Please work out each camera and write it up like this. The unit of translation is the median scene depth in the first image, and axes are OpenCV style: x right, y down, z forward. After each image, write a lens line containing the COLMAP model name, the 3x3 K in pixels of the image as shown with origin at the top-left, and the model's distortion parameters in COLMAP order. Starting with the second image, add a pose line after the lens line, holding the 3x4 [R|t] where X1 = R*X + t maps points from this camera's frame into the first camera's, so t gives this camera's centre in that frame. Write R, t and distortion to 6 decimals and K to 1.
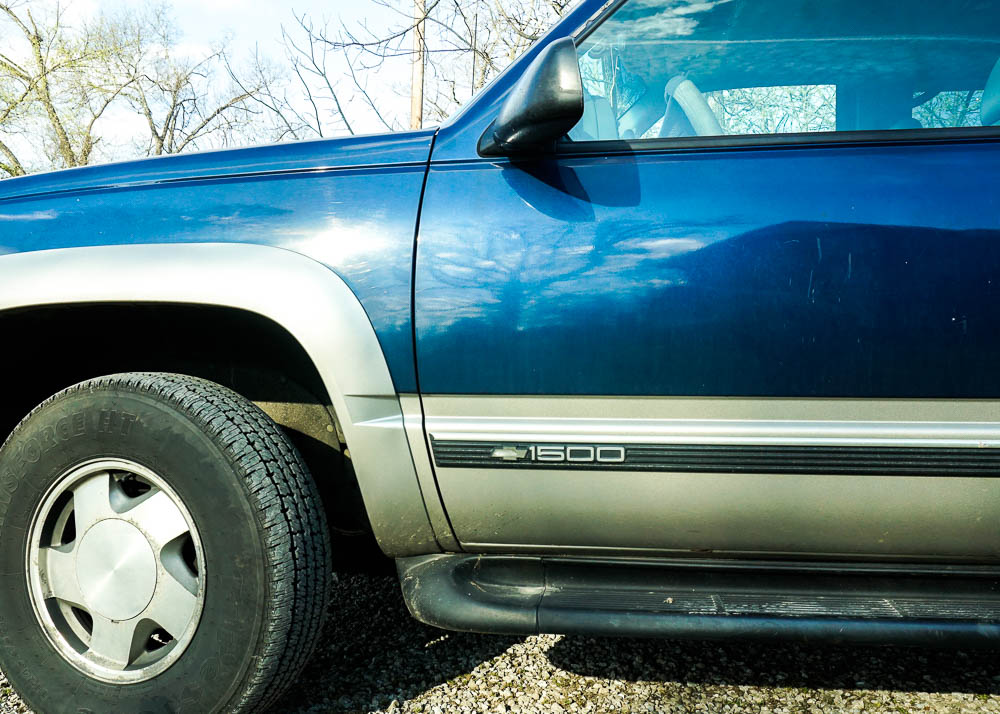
lens RADIAL K [[1059.2, 0, 500.0], [0, 1059.2, 357.0], [0, 0, 1]] dist [-0.002776, 0.019175]
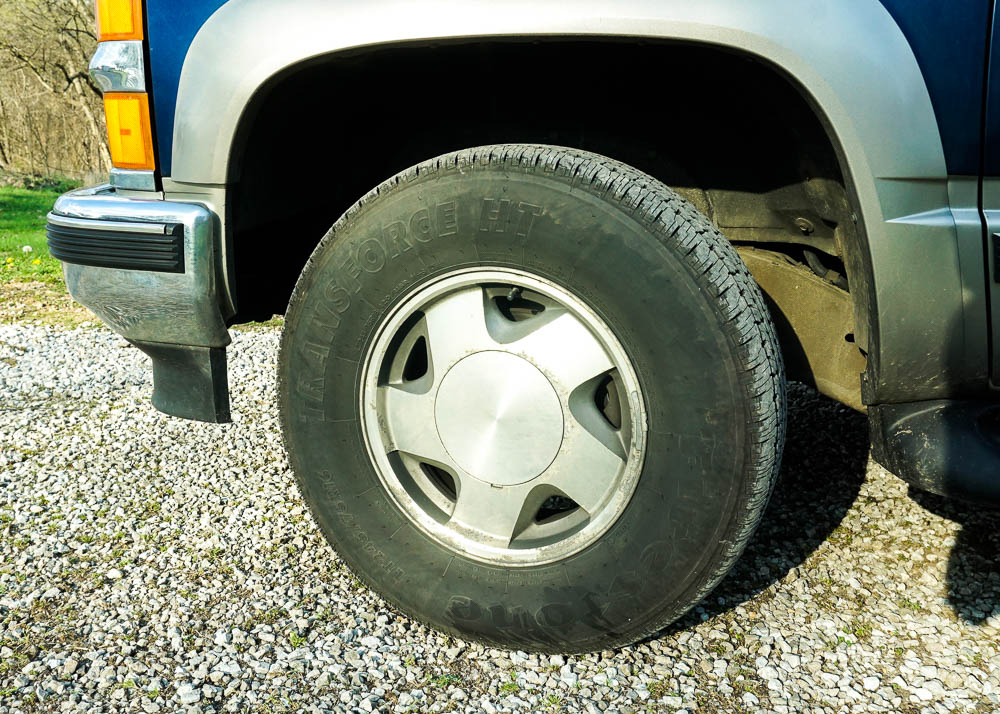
lens RADIAL K [[1059.2, 0, 500.0], [0, 1059.2, 357.0], [0, 0, 1]] dist [-0.002776, 0.019175]
pose [[0.999990, 0.000846, -0.004491, -0.370014], [0.000119, 0.977581, 0.210561, 0.005041], [0.004569, -0.210560, 0.977570, 0.303689]]
